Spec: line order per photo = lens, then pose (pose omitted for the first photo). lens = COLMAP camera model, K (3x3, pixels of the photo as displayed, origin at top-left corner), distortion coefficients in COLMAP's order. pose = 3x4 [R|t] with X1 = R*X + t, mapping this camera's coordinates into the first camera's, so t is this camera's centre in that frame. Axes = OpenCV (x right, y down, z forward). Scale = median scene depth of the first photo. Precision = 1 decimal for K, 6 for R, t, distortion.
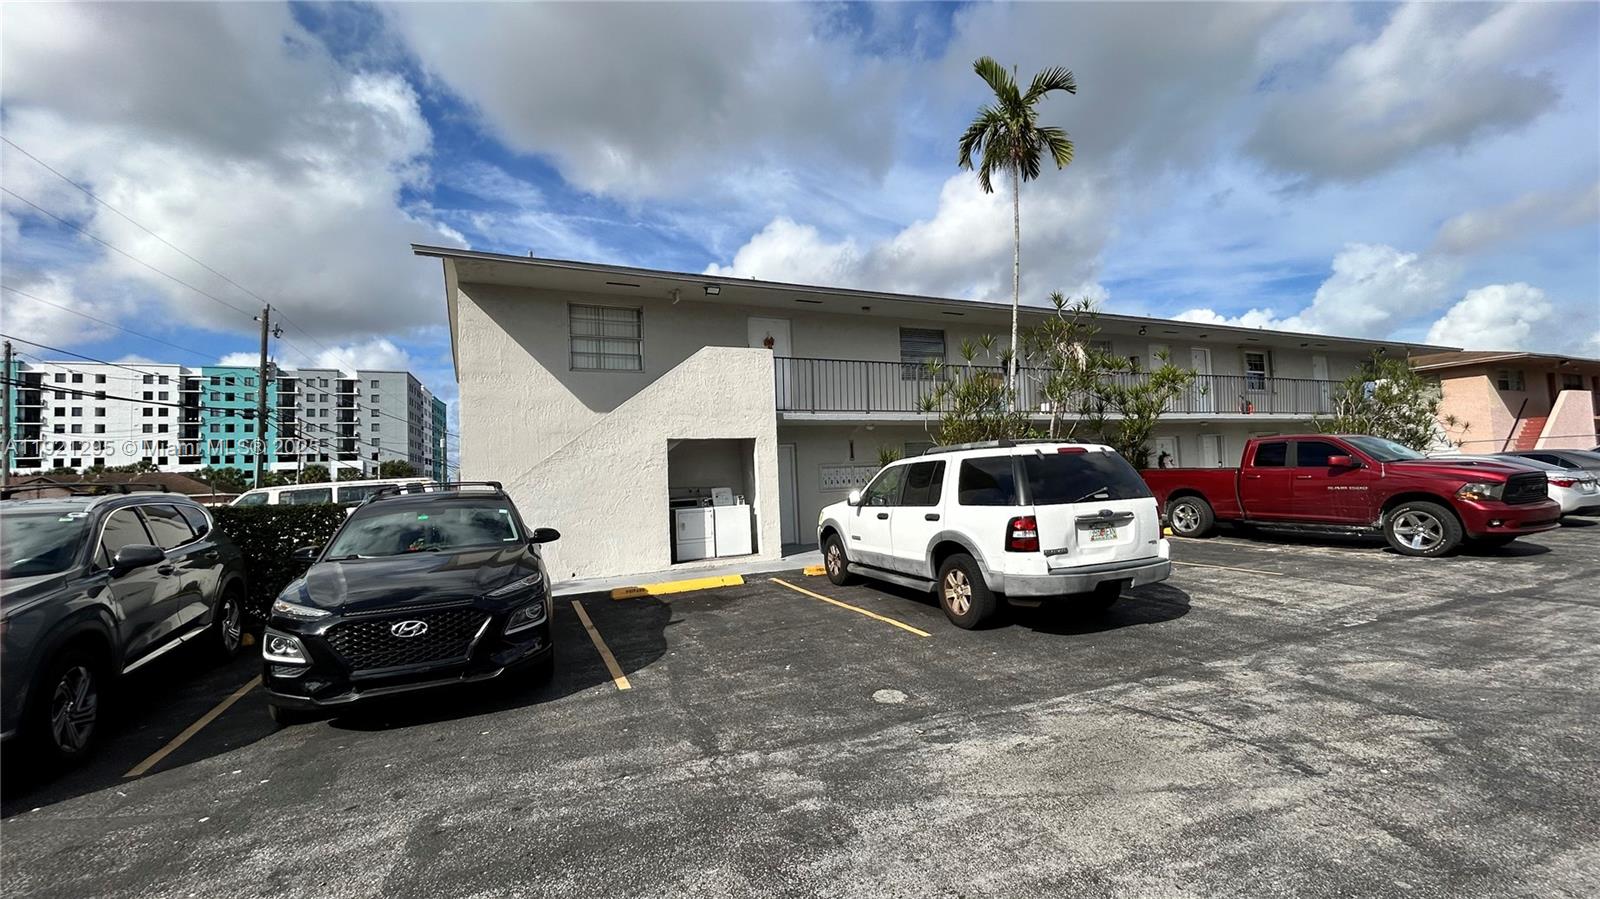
lens RADIAL K [[648.1, 0, 800.0], [0, 648.1, 449.5], [0, 0, 1]] dist [-0.009446, 0.000053]
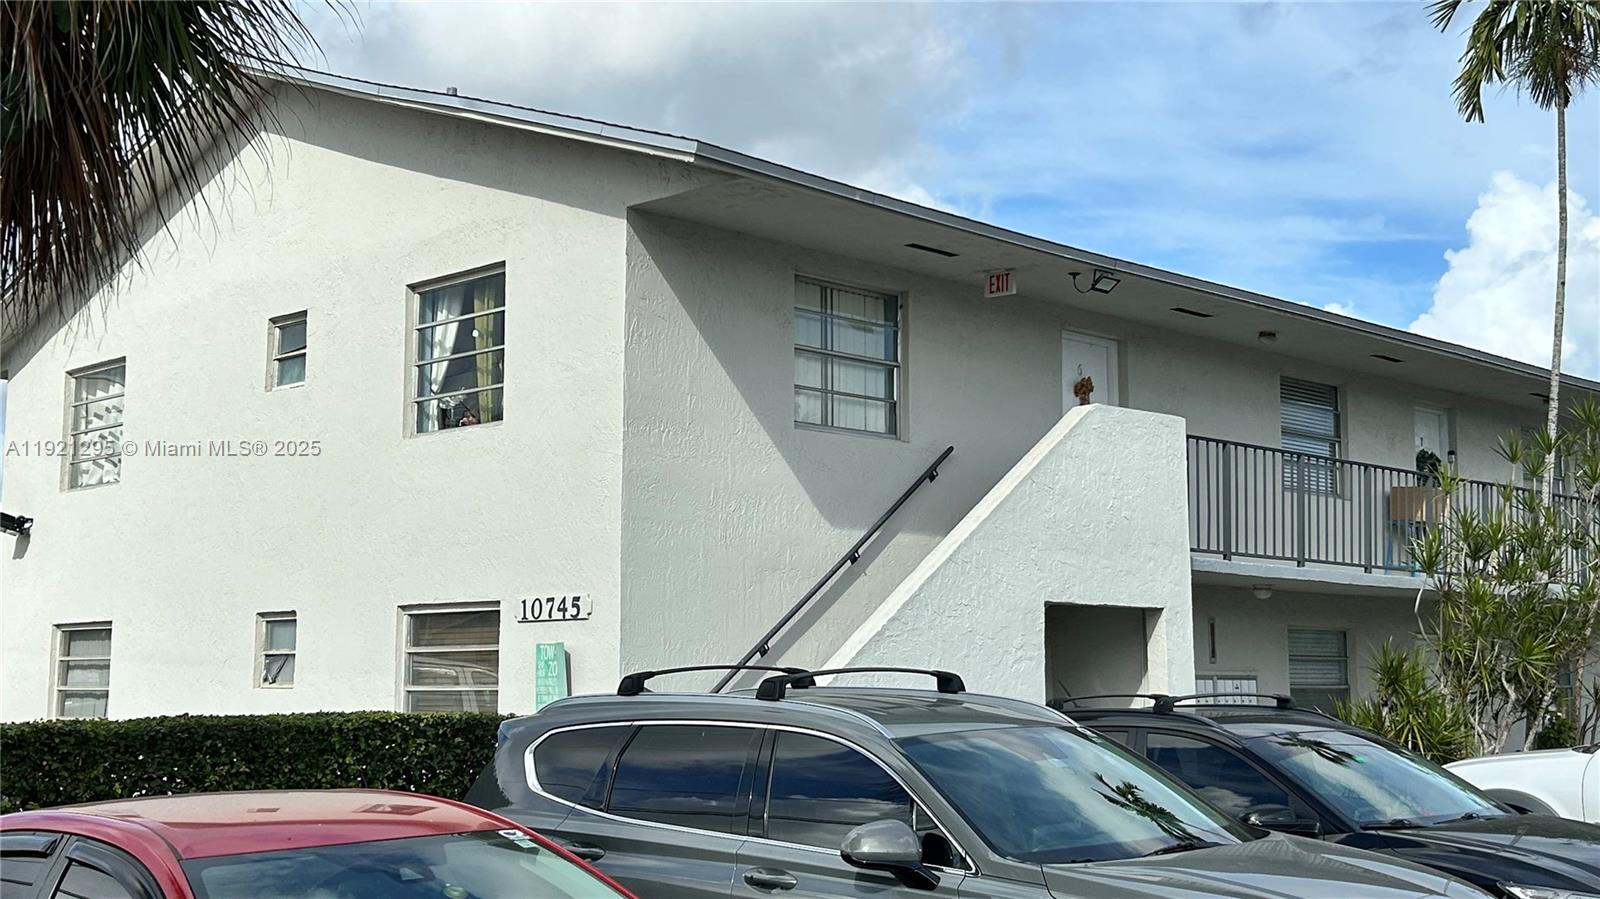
lens RADIAL K [[1841.1, 0, 800.0], [0, 1841.1, 449.5], [0, 0, 1]] dist [0.397475, -1.389641]
pose [[0.941520, 0.087209, 0.325475, -0.728210], [-0.061576, 0.994192, -0.088262, 0.003143], [-0.331282, 0.063059, 0.941422, -0.167254]]
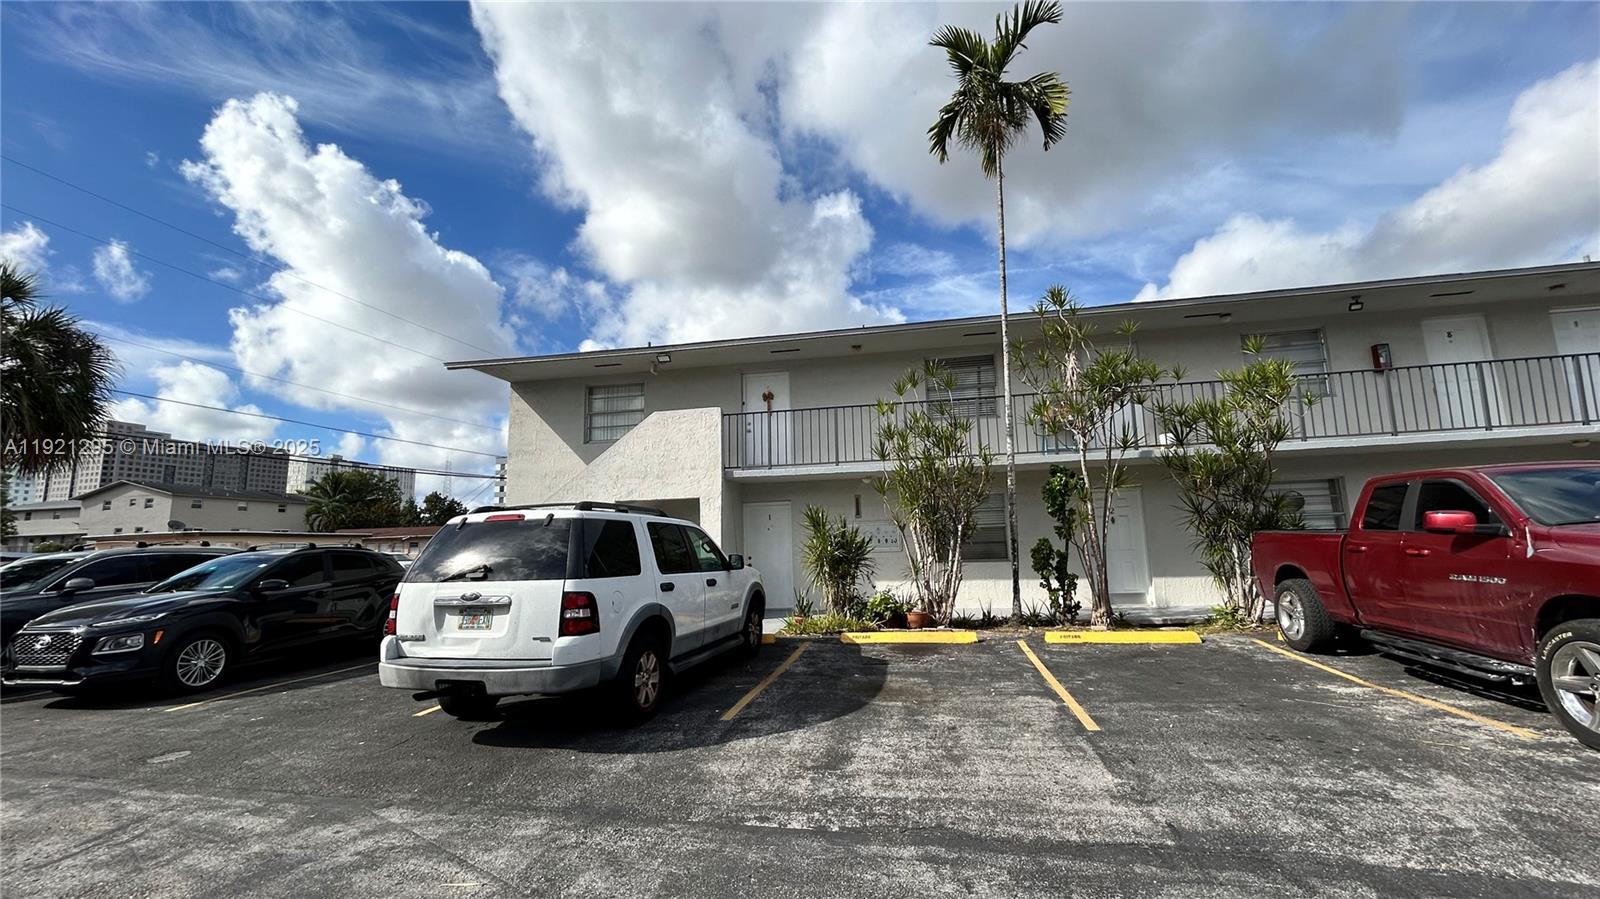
lens RADIAL K [[654.0, 0, 807.8], [0, 654.0, 439.4], [0, 0, 1]] dist [0.004947, 0.000023]
pose [[0.807192, -0.074267, -0.585598, 0.641228], [0.021603, 0.995106, -0.096425, -0.006002], [0.589893, 0.065183, 0.804846, 0.272486]]
